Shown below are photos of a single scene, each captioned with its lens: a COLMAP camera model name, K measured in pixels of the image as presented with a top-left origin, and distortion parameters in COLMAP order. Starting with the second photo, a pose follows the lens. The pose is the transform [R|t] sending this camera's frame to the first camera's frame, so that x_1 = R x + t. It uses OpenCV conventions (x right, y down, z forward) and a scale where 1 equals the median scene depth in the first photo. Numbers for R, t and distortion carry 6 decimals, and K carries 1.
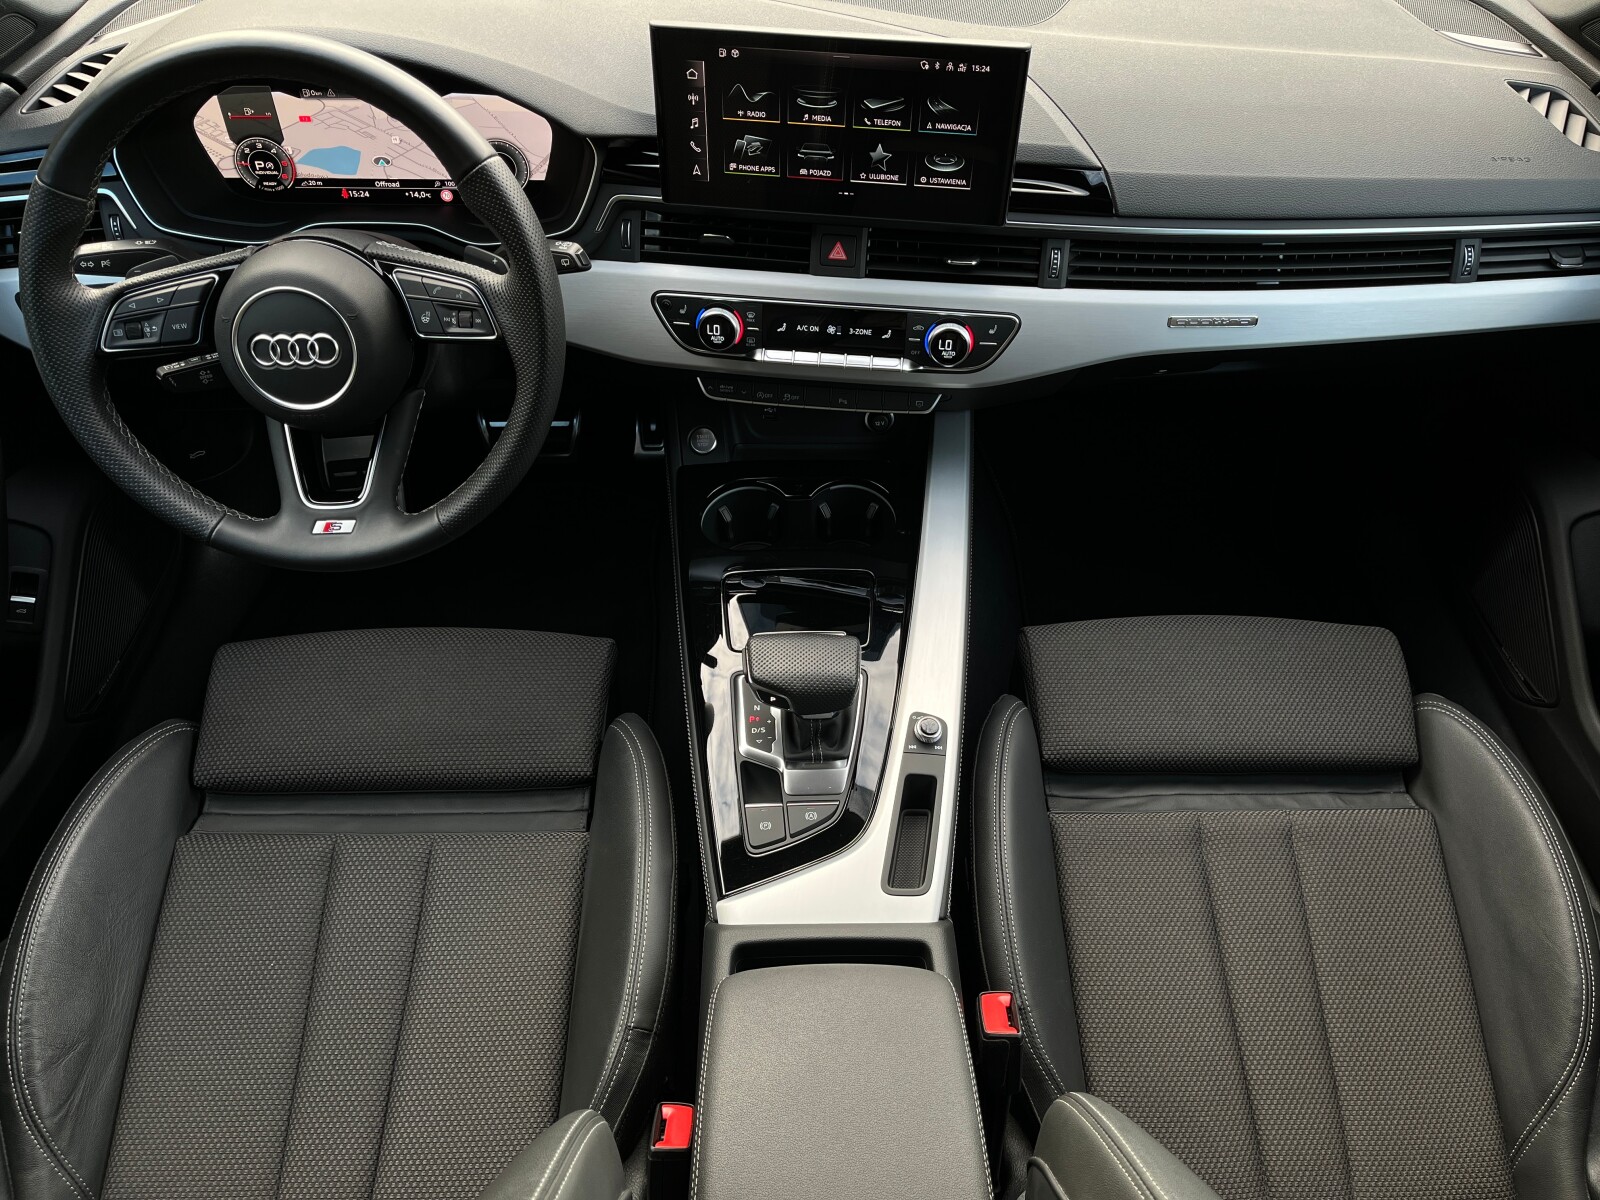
lens RADIAL K [[1231.7, 0, 806.4], [0, 1231.7, 600.2], [0, 0, 1]] dist [0.079448, -0.132057]
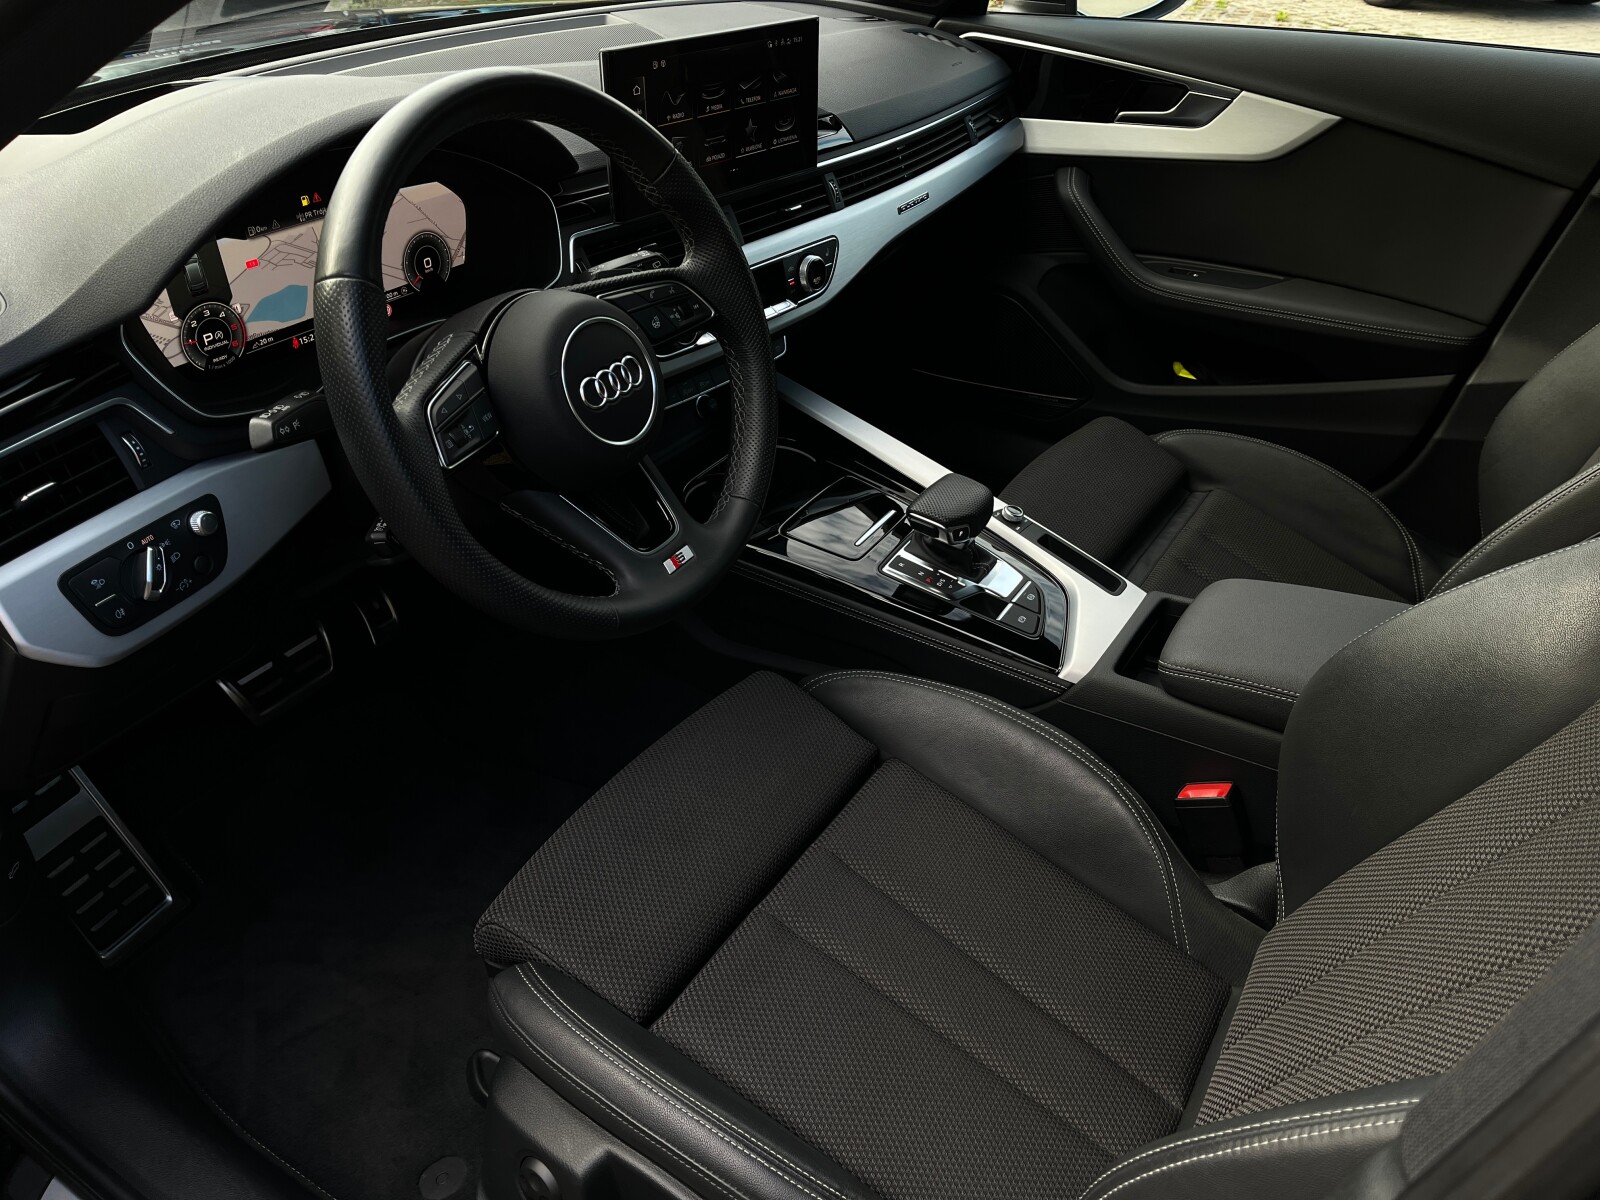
lens RADIAL K [[1201.9, 0, 800.0], [0, 1201.9, 600.0], [0, 0, 1]] dist [0.076701, -0.115282]
pose [[0.549572, -0.465912, 0.693467, -0.894023], [0.585605, 0.806836, 0.077988, -0.046114], [-0.595850, 0.363238, 0.716255, 0.266640]]
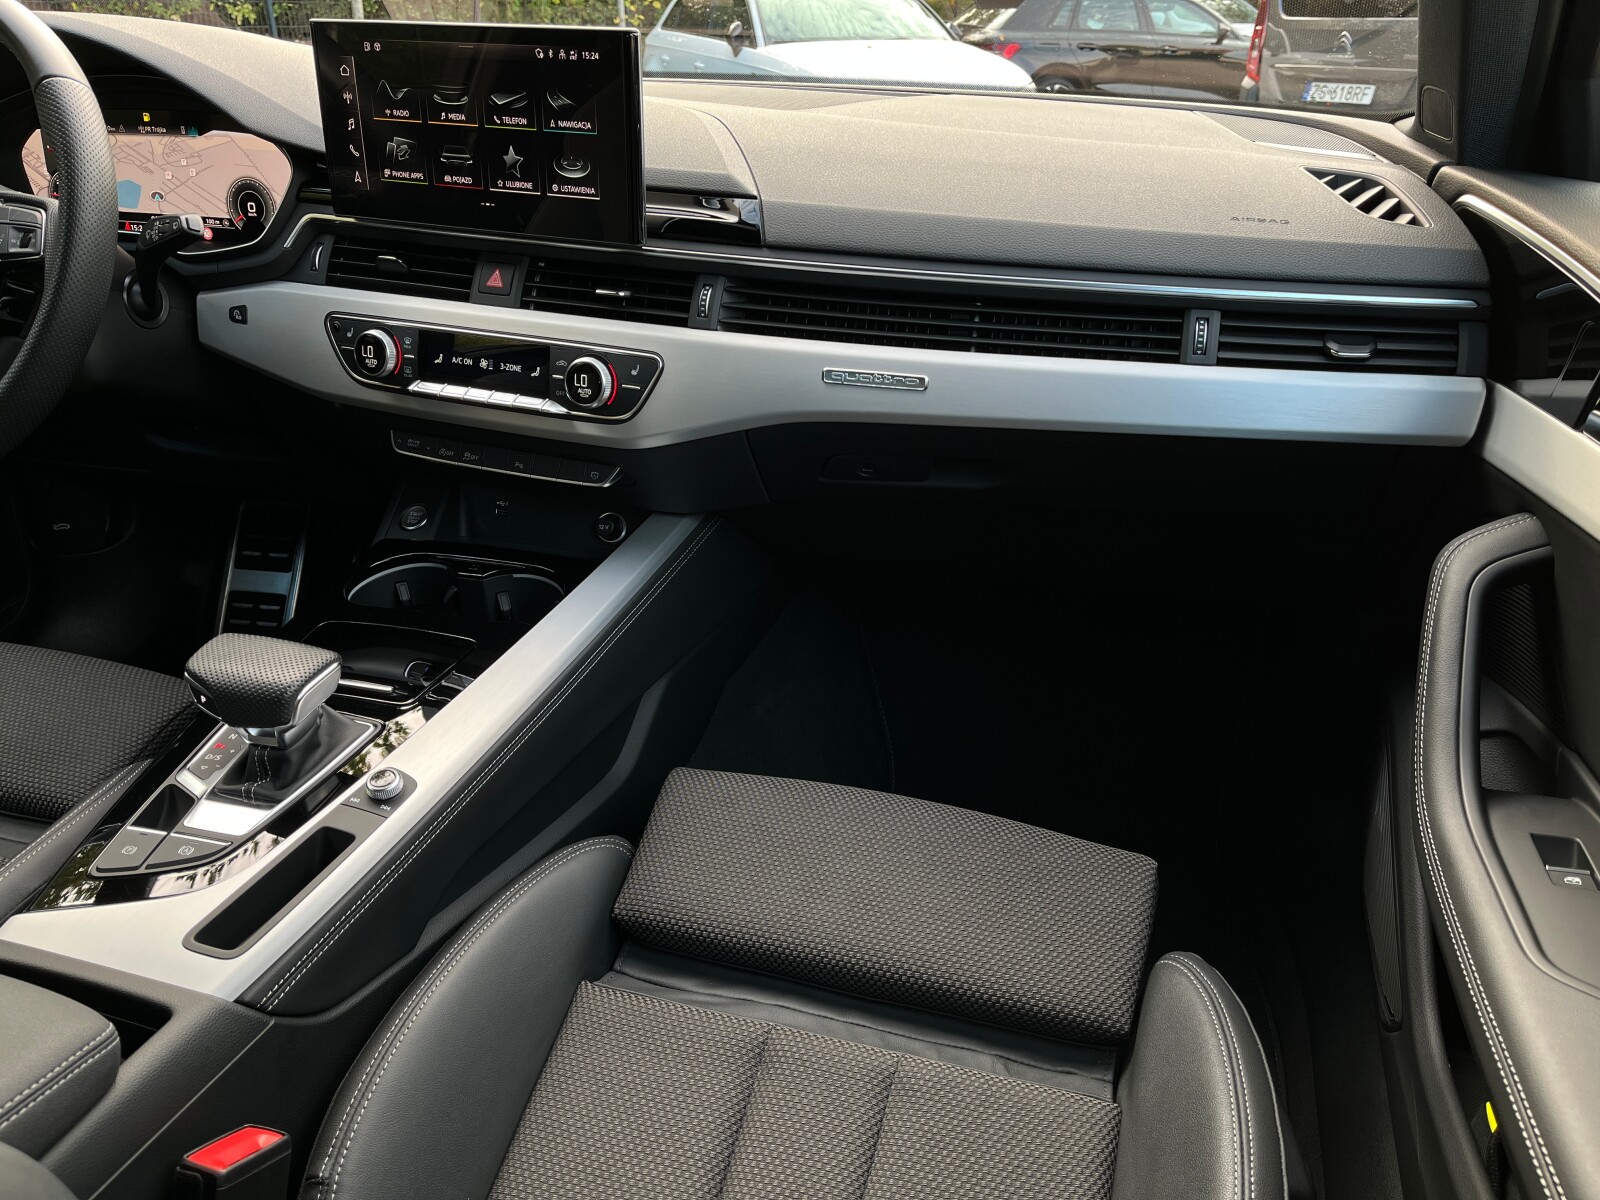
lens RADIAL K [[1201.9, 0, 800.0], [0, 1201.9, 600.0], [0, 0, 1]] dist [0.076701, -0.115282]
pose [[0.953783, 0.131121, -0.270379, 0.518290], [-0.217137, 0.922722, -0.318489, 0.177848], [0.207724, 0.362478, 0.908548, 0.315015]]
